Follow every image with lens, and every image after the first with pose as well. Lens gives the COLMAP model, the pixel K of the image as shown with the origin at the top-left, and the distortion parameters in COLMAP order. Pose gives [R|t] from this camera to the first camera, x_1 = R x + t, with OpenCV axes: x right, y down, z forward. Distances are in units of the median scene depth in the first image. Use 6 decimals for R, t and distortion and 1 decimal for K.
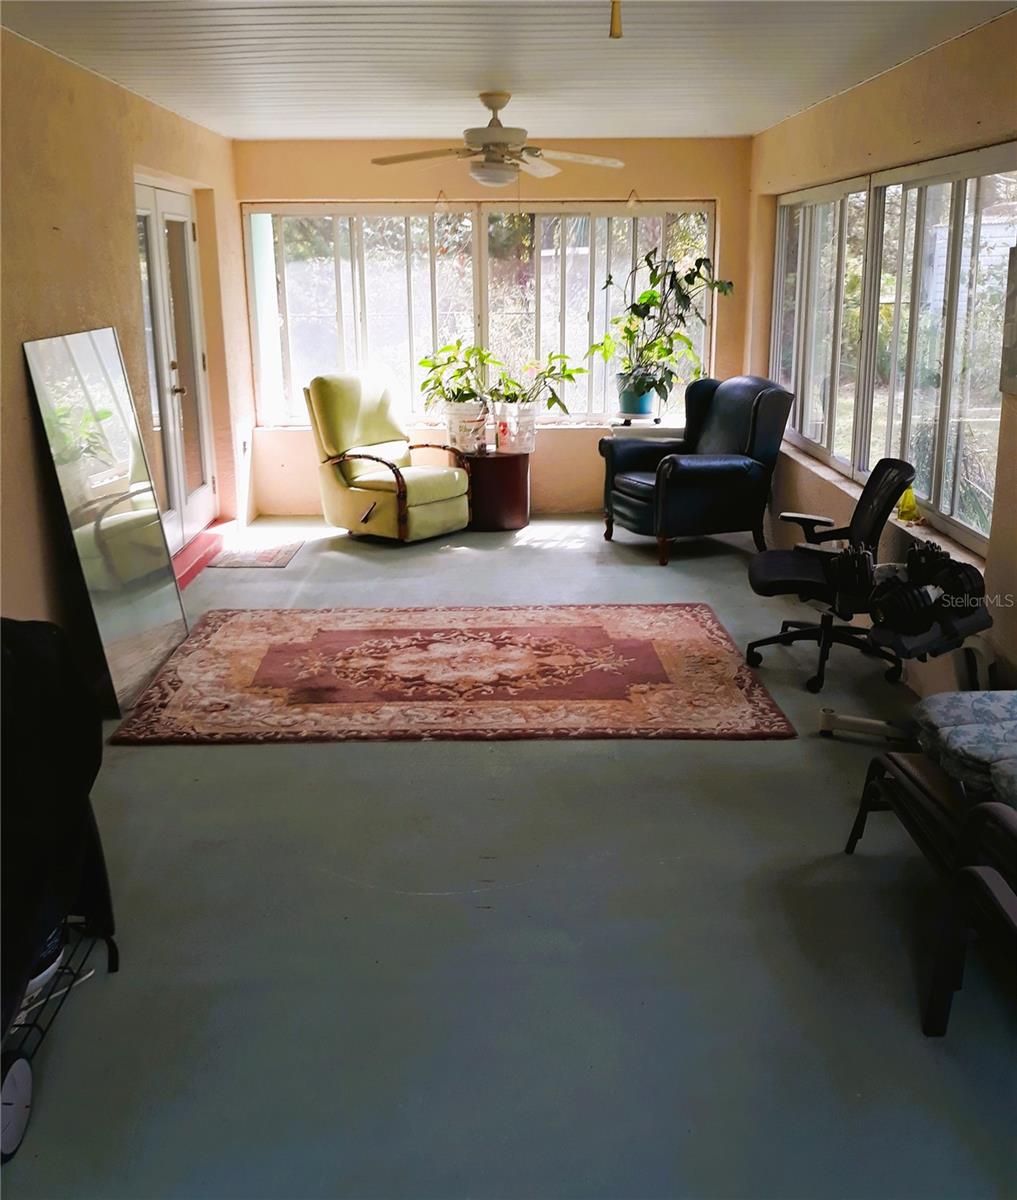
lens RADIAL K [[1093.3, 0, 524.6], [0, 1093.3, 544.5], [0, 0, 1]] dist [0.004911, -0.001918]
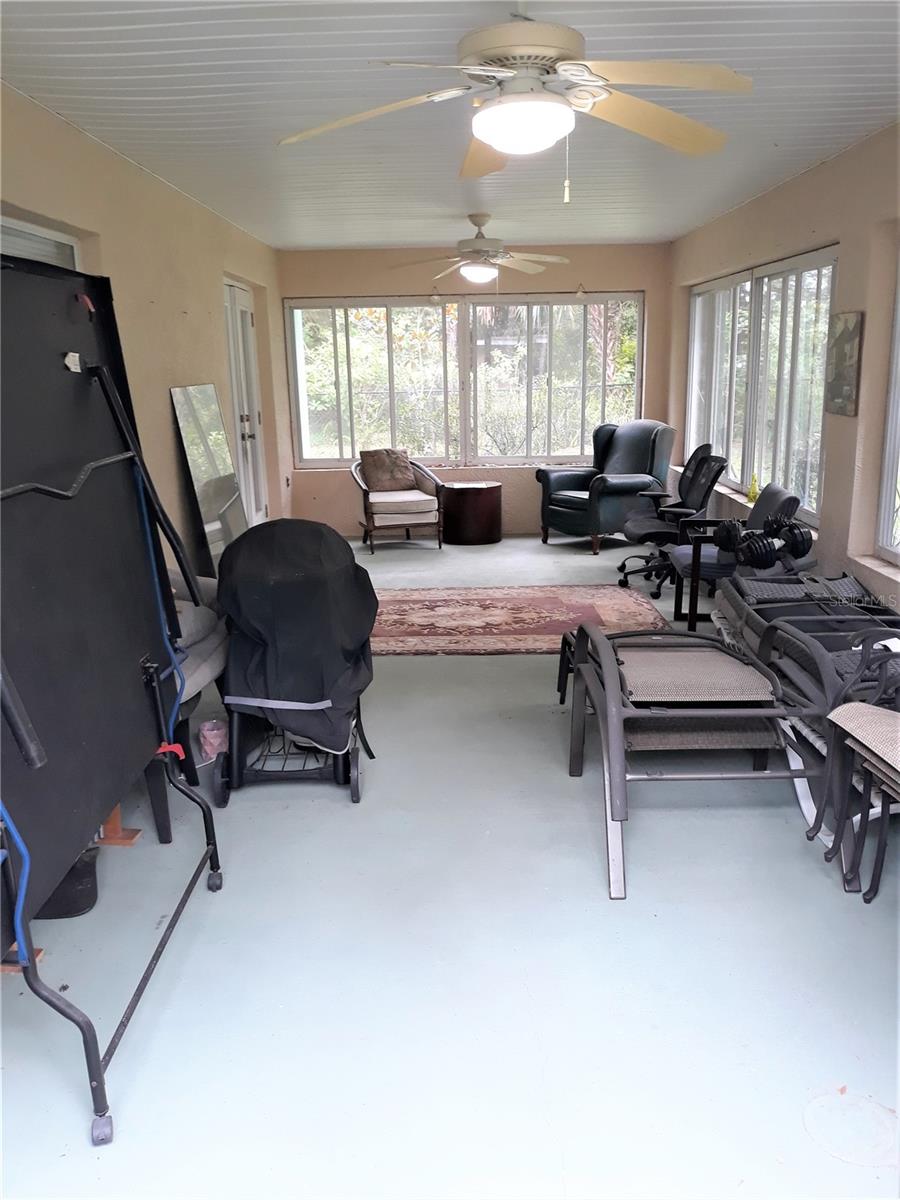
lens RADIAL K [[975.8, 0, 450.0], [0, 975.8, 600.0], [0, 0, 1]] dist [0.143500, -0.456298]
pose [[0.999271, -0.003132, -0.038053, -0.021057], [0.002917, 0.999979, -0.005712, 0.092676], [0.038070, 0.005597, 0.999259, -0.275772]]
